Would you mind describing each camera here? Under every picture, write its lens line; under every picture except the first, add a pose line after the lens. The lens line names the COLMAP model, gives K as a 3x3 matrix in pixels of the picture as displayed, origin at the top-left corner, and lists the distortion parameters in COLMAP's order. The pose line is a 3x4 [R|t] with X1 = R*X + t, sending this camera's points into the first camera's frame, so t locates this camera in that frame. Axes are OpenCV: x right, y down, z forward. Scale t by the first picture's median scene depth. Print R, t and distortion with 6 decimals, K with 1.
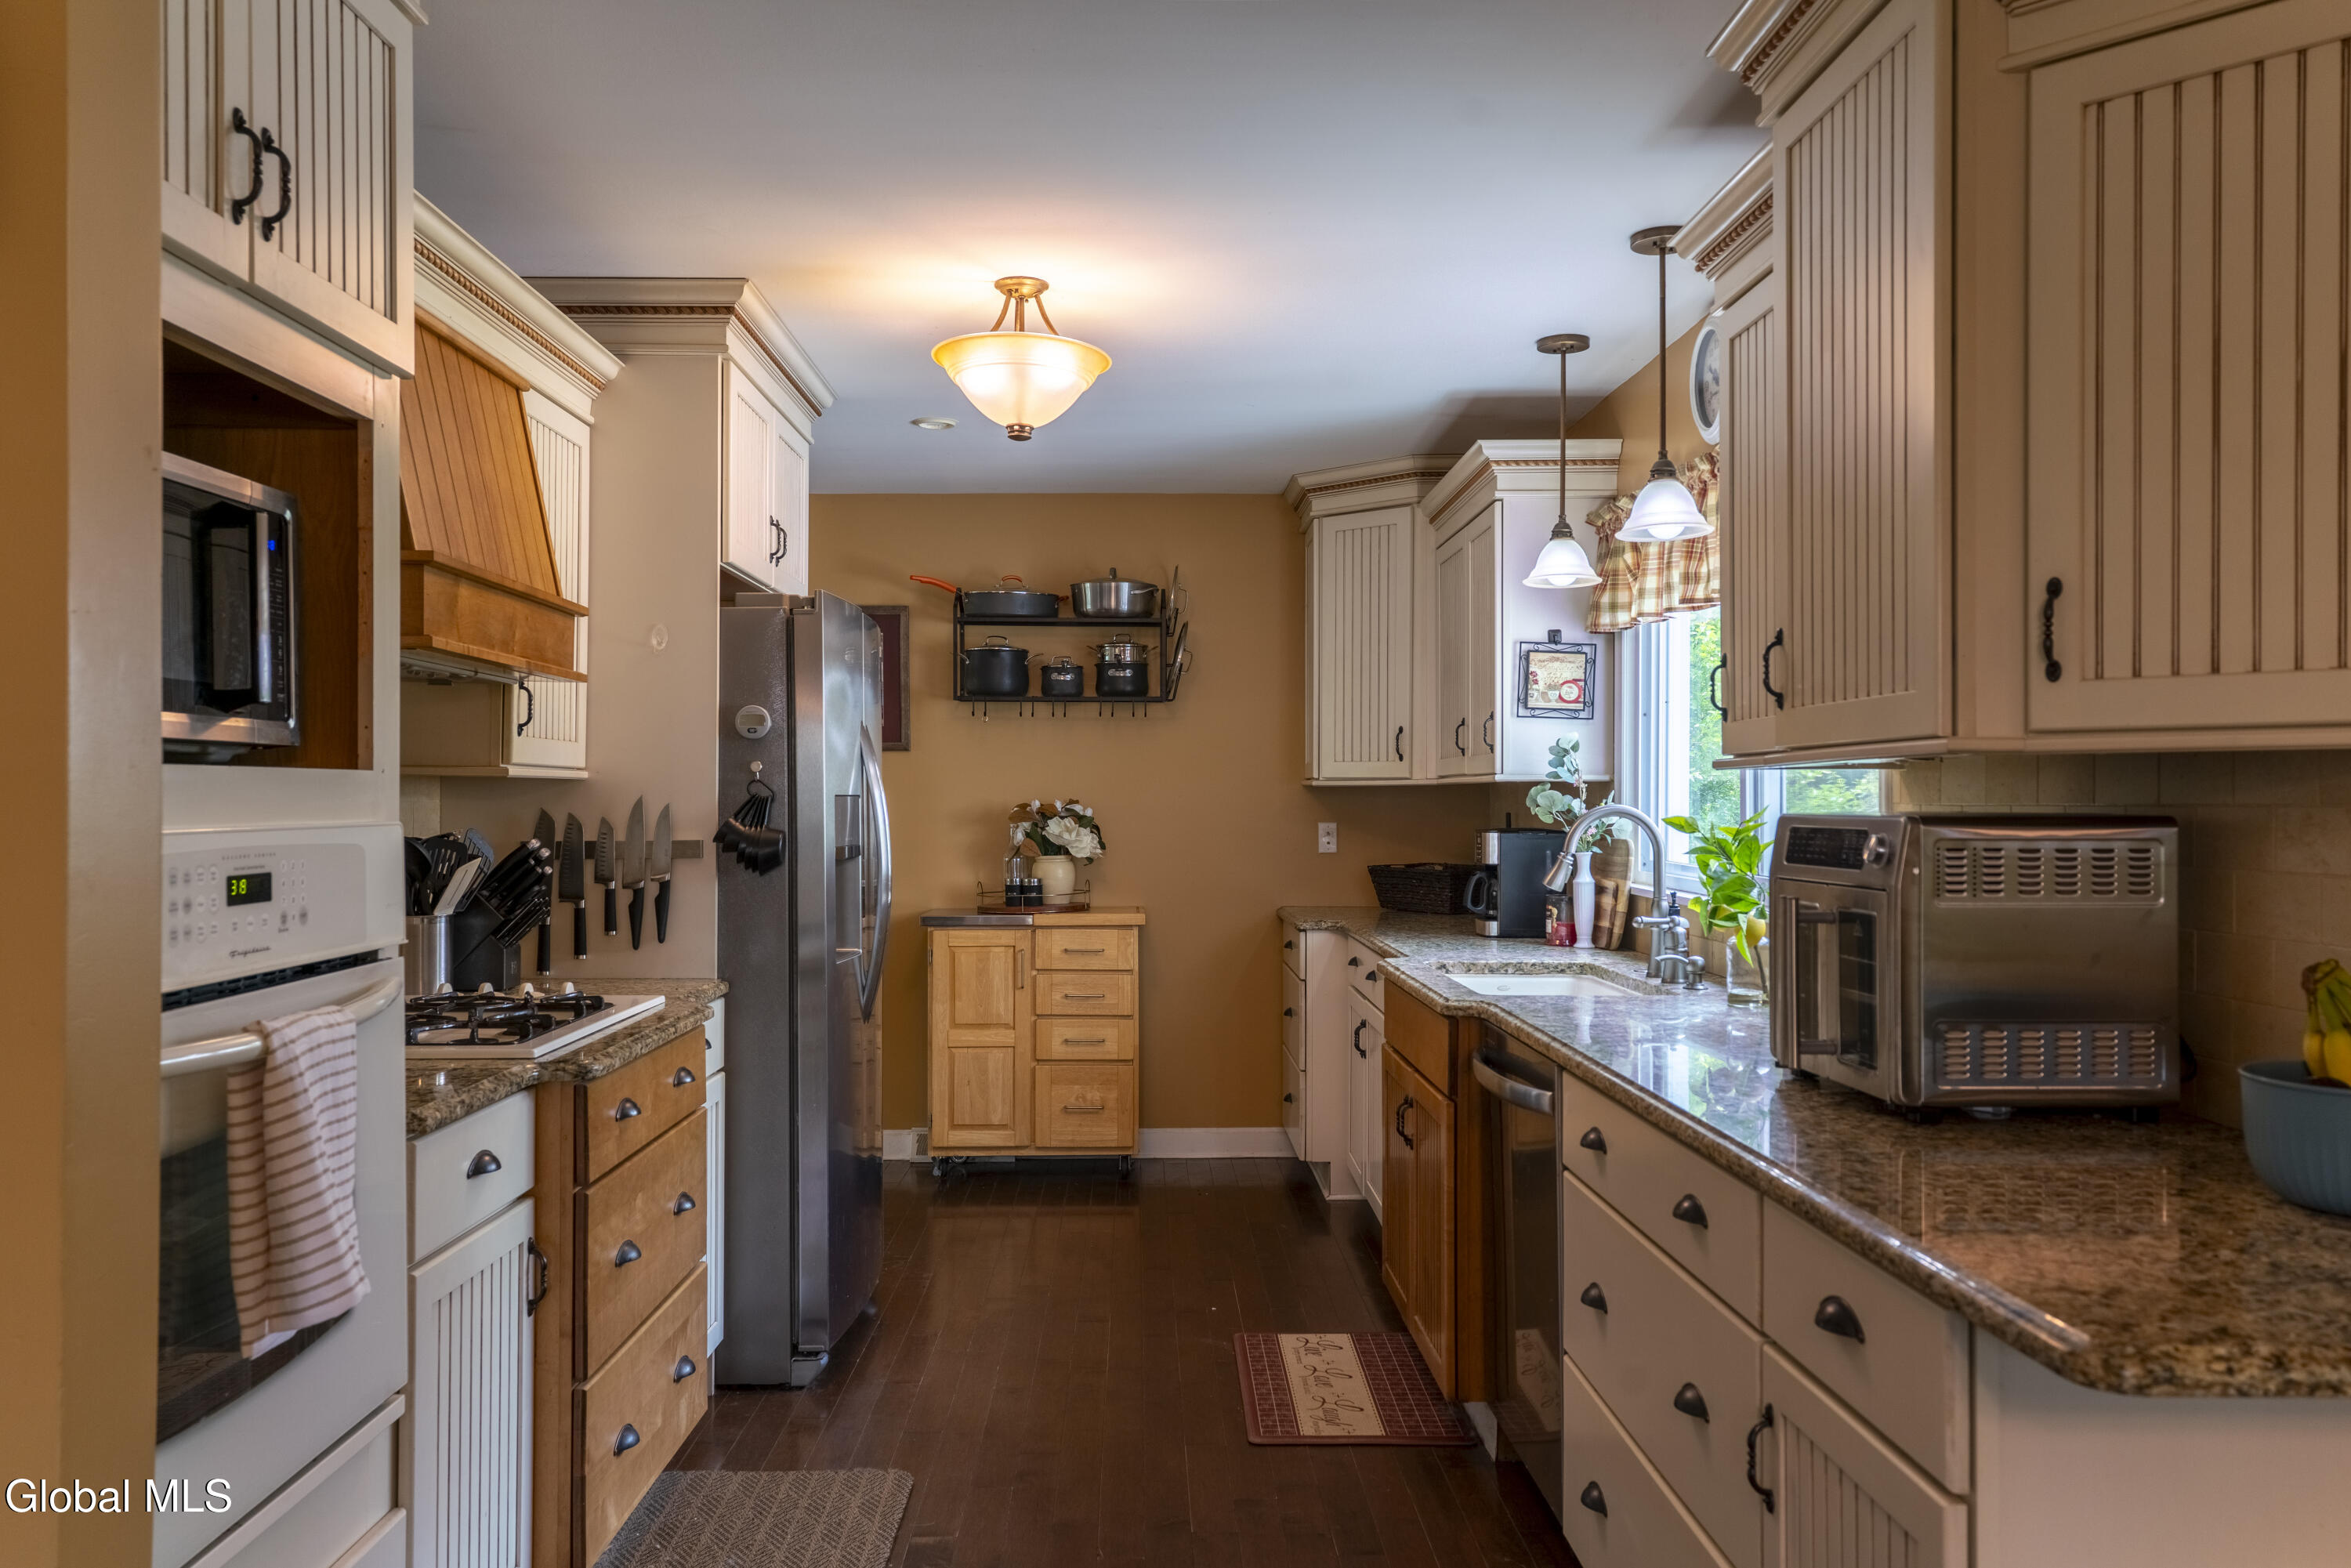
lens RADIAL K [[1832.5, 0, 1174.4], [0, 1832.5, 794.8], [0, 0, 1]] dist [-0.000481, -0.000332]
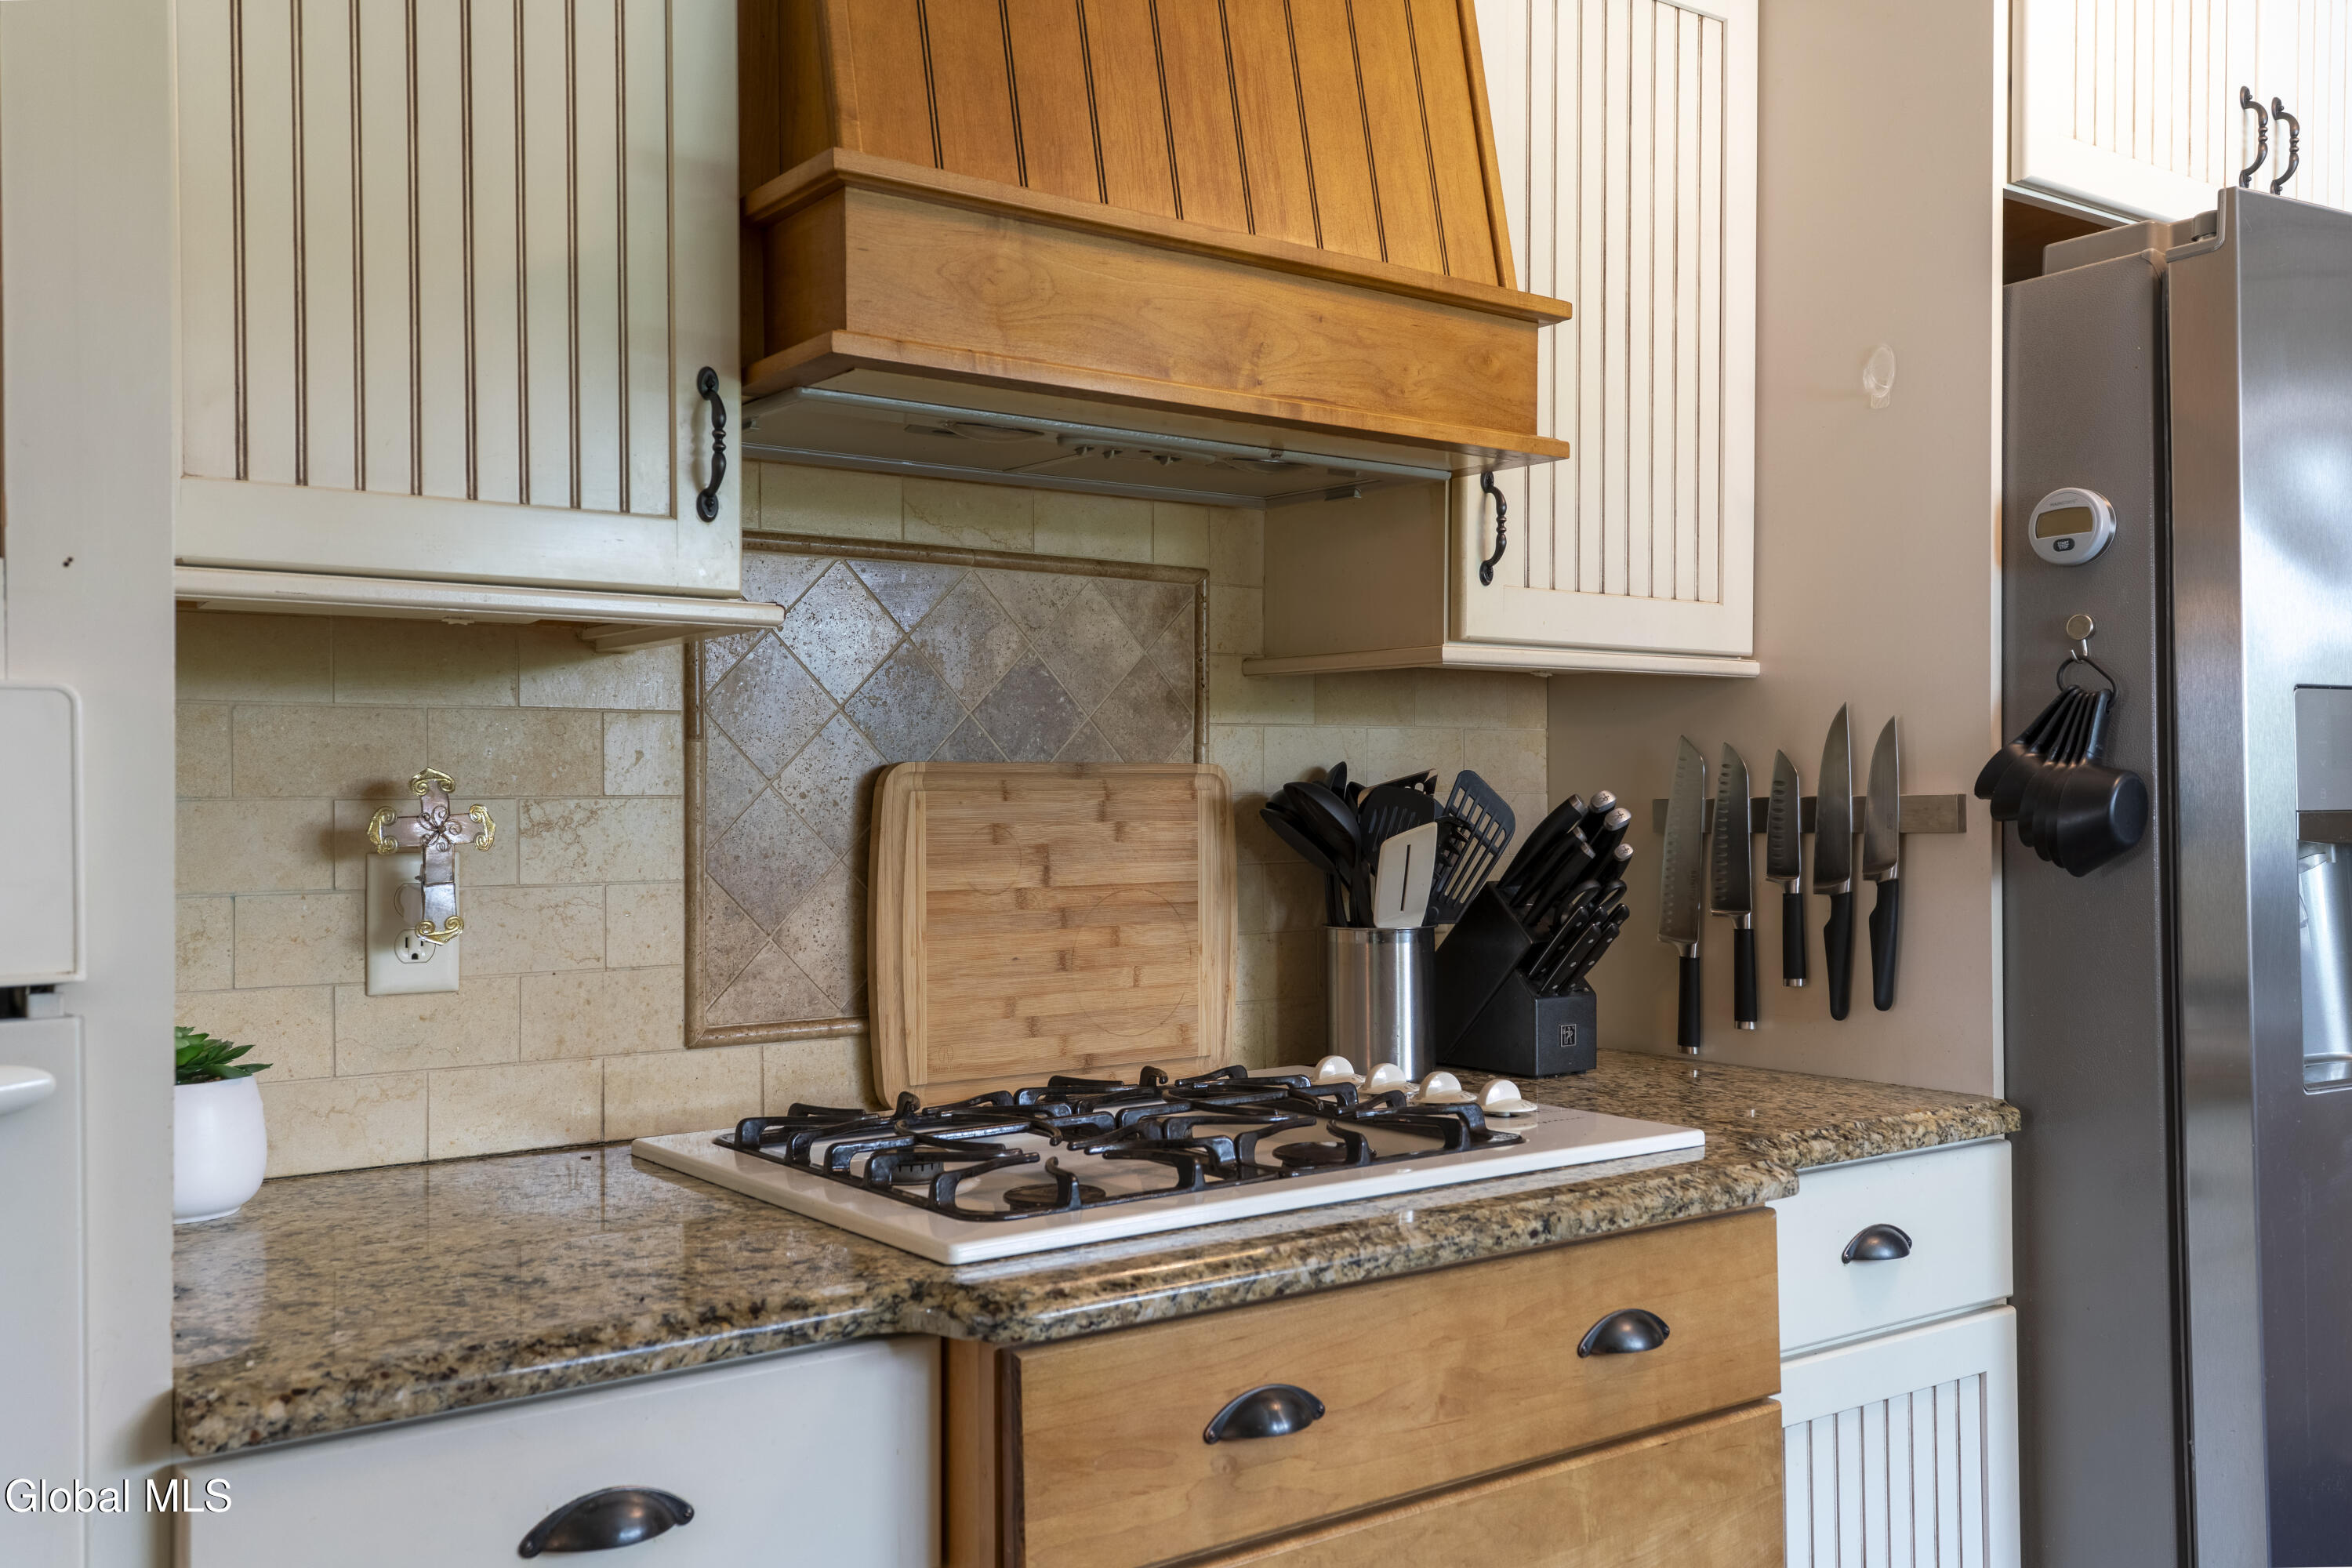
lens RADIAL K [[2031.0, 0, 1175.5], [0, 2031.0, 780.3], [0, 0, 1]] dist [0.062052, 0.007143]
pose [[0.575533, -0.010697, -0.817708, 0.051682], [0.006675, 0.999943, -0.008382, 0.024376], [0.817751, -0.000634, 0.575572, 0.541956]]
